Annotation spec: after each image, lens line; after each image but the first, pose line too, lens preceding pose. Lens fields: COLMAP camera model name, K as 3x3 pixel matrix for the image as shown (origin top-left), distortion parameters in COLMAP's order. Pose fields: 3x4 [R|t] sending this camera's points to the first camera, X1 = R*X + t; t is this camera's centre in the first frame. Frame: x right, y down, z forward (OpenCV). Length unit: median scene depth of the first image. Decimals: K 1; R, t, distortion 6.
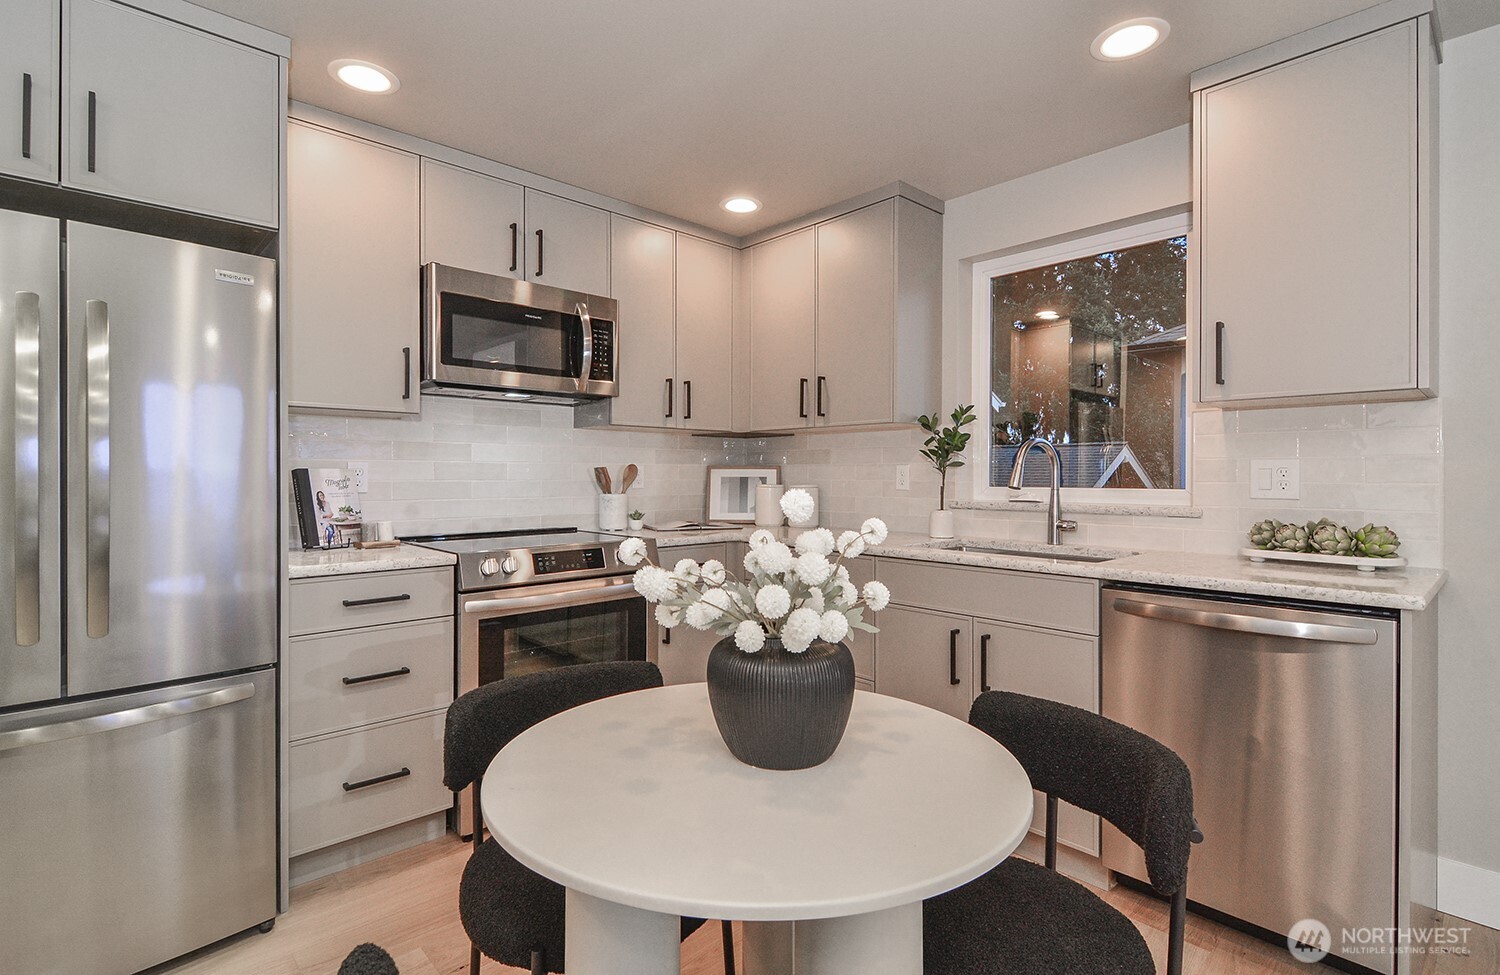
lens RADIAL K [[714.4, 0, 746.1], [0, 714.4, 478.0], [0, 0, 1]] dist [0.019170, -0.011930]
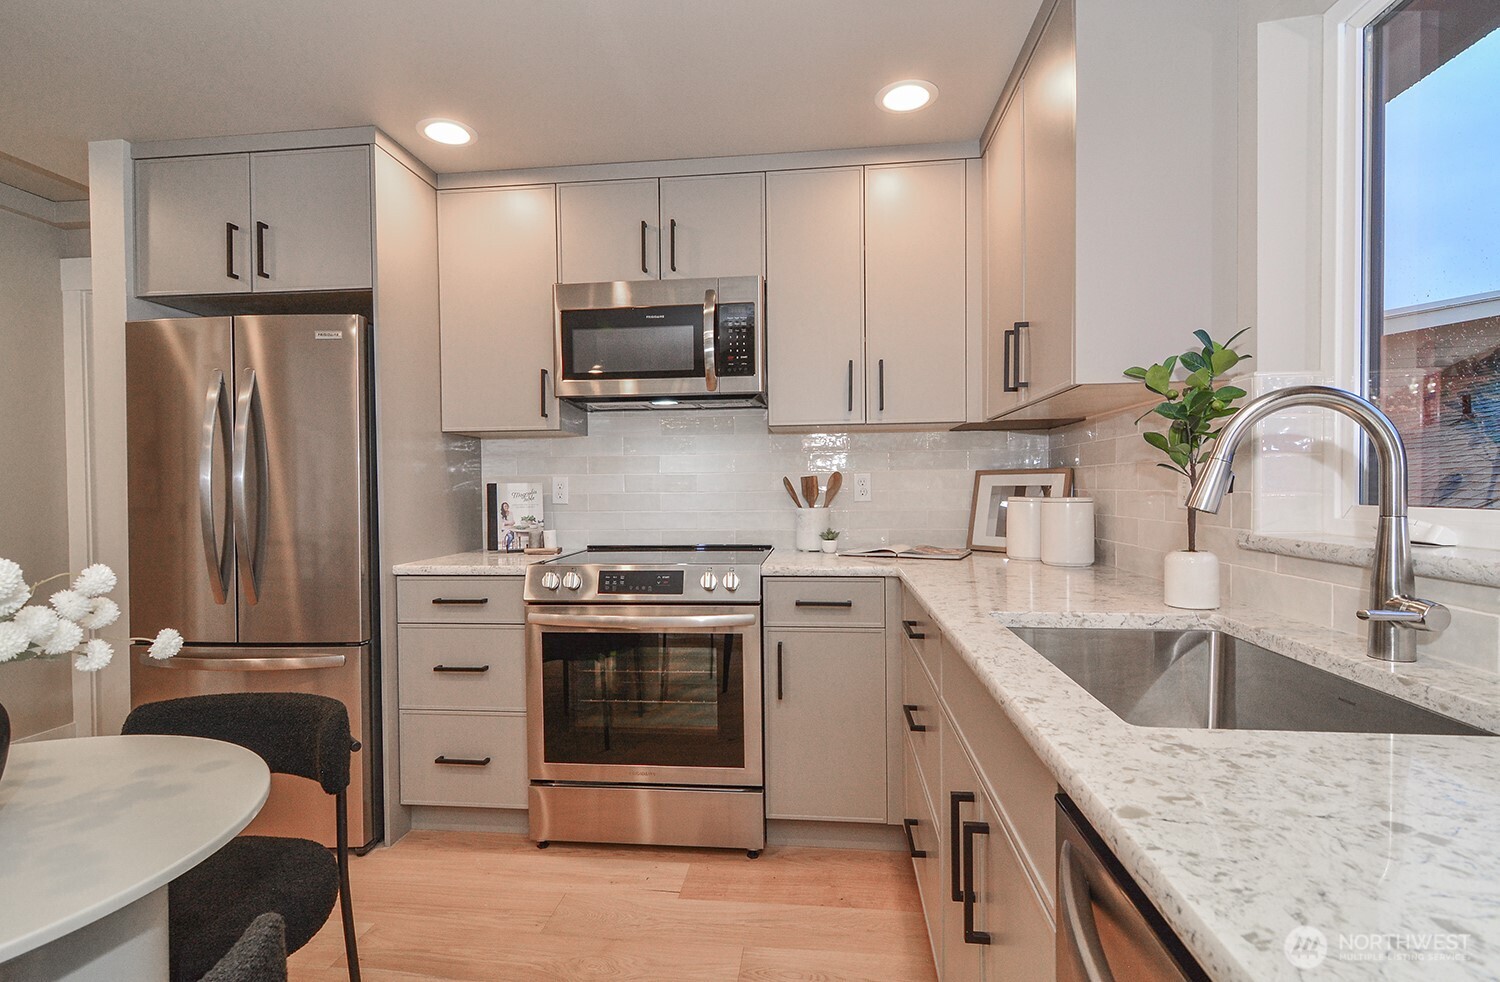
lens RADIAL K [[714.4, 0, 746.5], [0, 714.4, 500.0], [0, 0, 1]] dist [0.019170, -0.011930]
pose [[0.652948, 0.006645, -0.757373, 0.520588], [0.008345, 0.999838, 0.015967, -0.001159], [0.757356, -0.016746, 0.652787, 0.513429]]
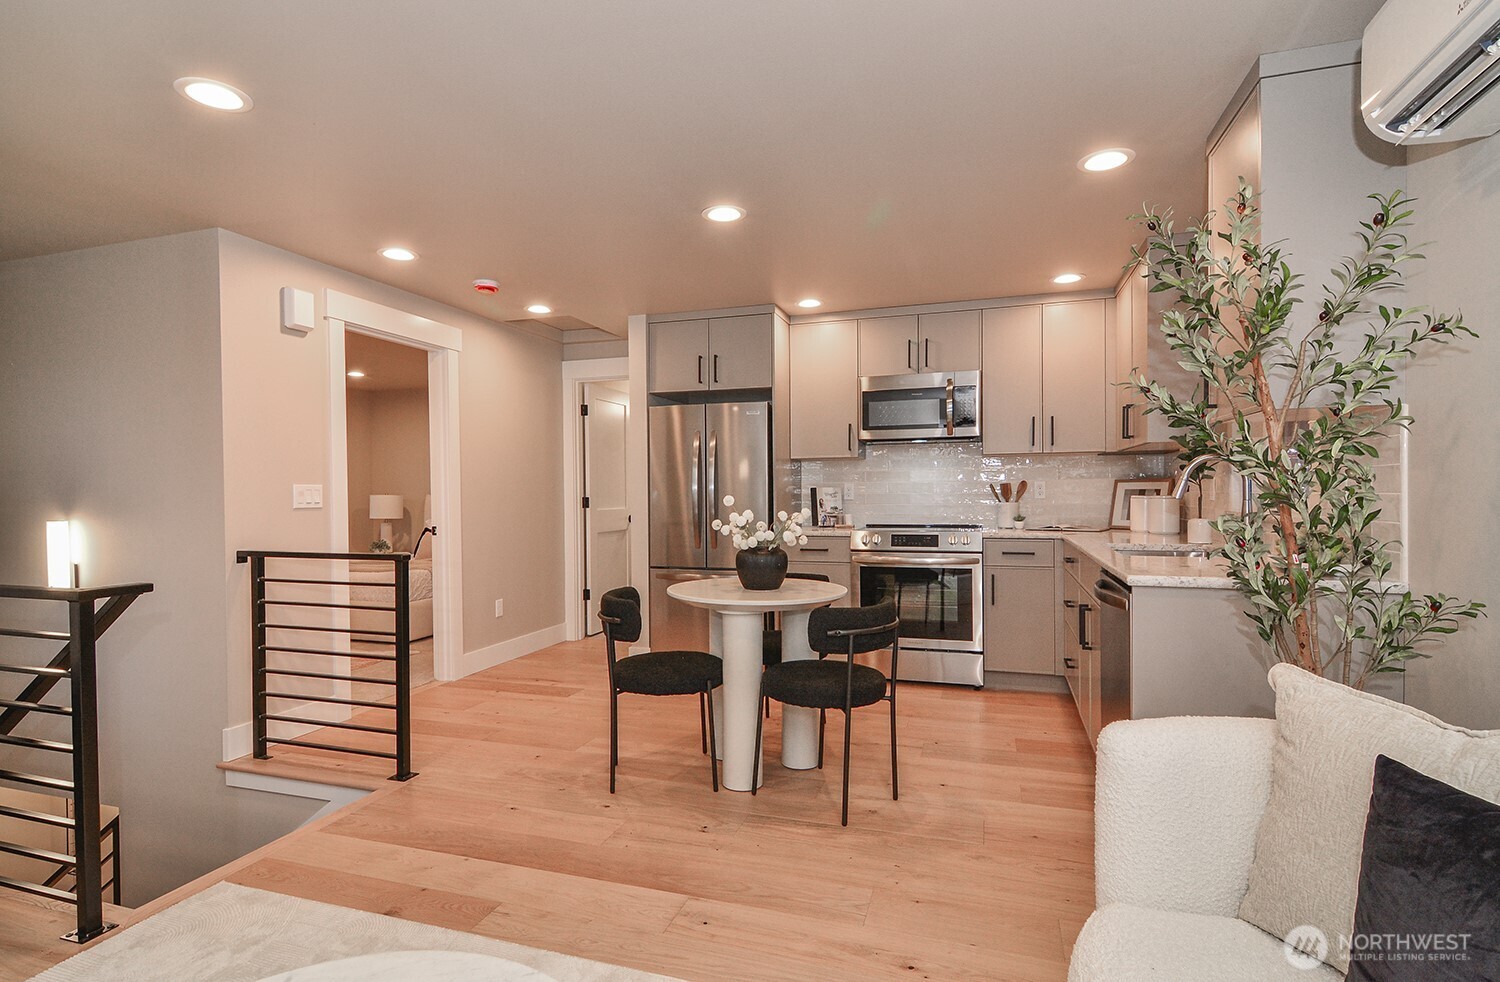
lens RADIAL K [[741.6, 0, 741.8], [0, 741.6, 501.4], [0, 0, 1]] dist [0.010788, 0.000299]
pose [[0.483057, 0.006128, -0.875567, 1.085448], [0.006809, 0.999919, 0.010755, 0.001792], [0.875562, -0.011157, 0.482976, -0.201552]]
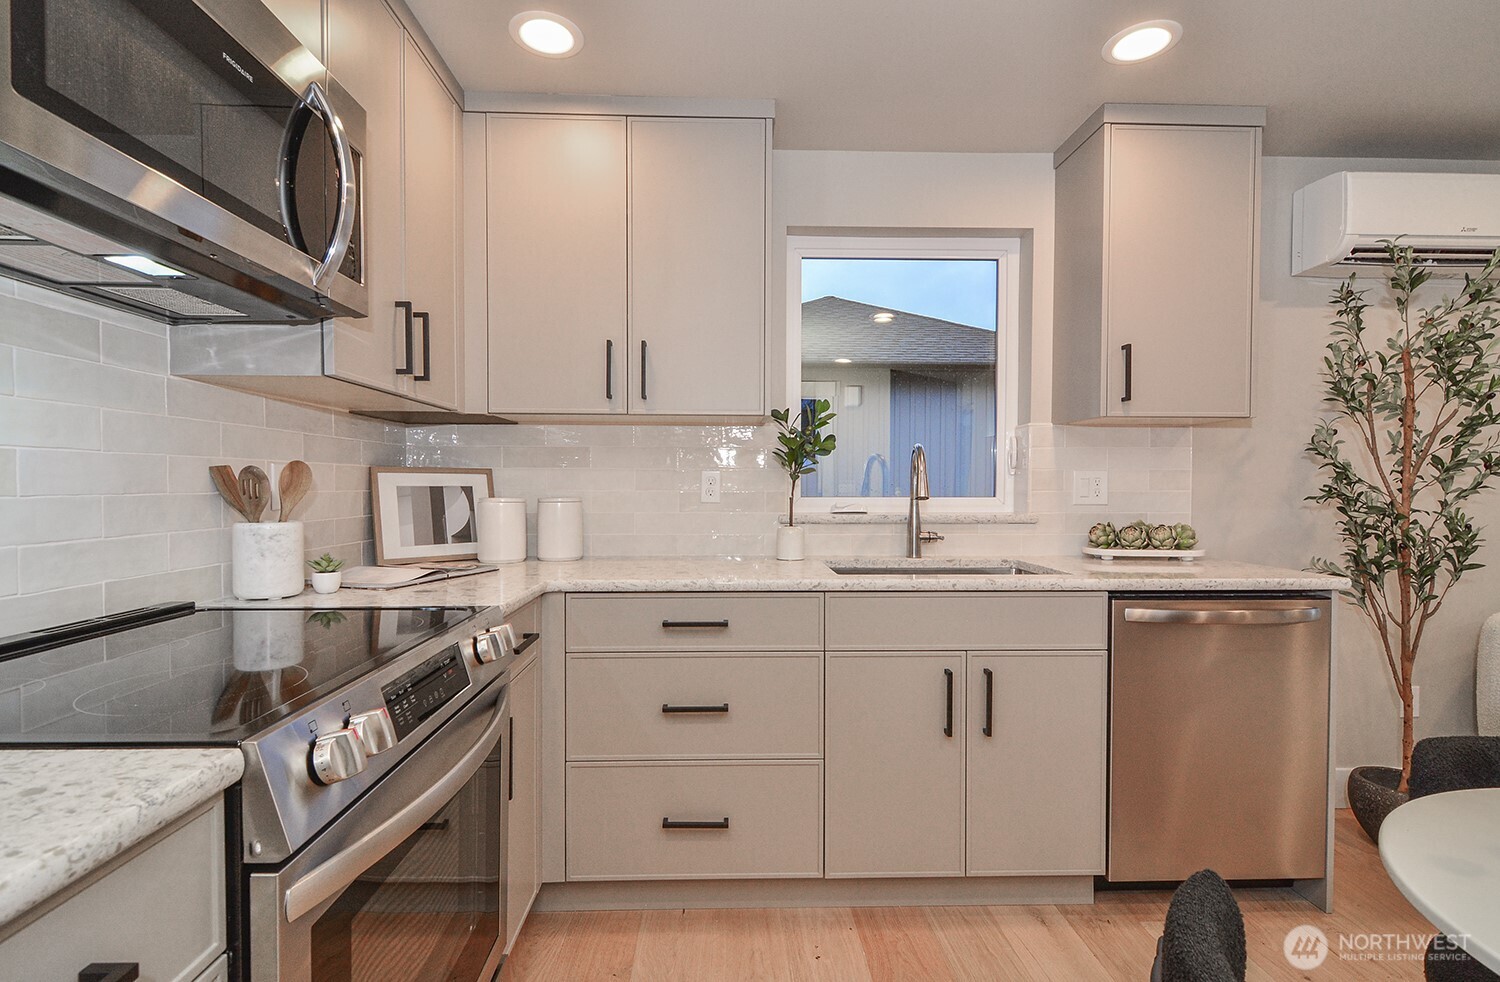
lens RADIAL K [[714.4, 0, 748.6], [0, 714.4, 499.9], [0, 0, 1]] dist [0.019170, -0.011930]
pose [[0.654113, -0.015179, 0.756245, -0.441089], [0.000998, 0.999815, 0.019204, -0.001461], [-0.756397, -0.011807, 0.654007, 0.577072]]
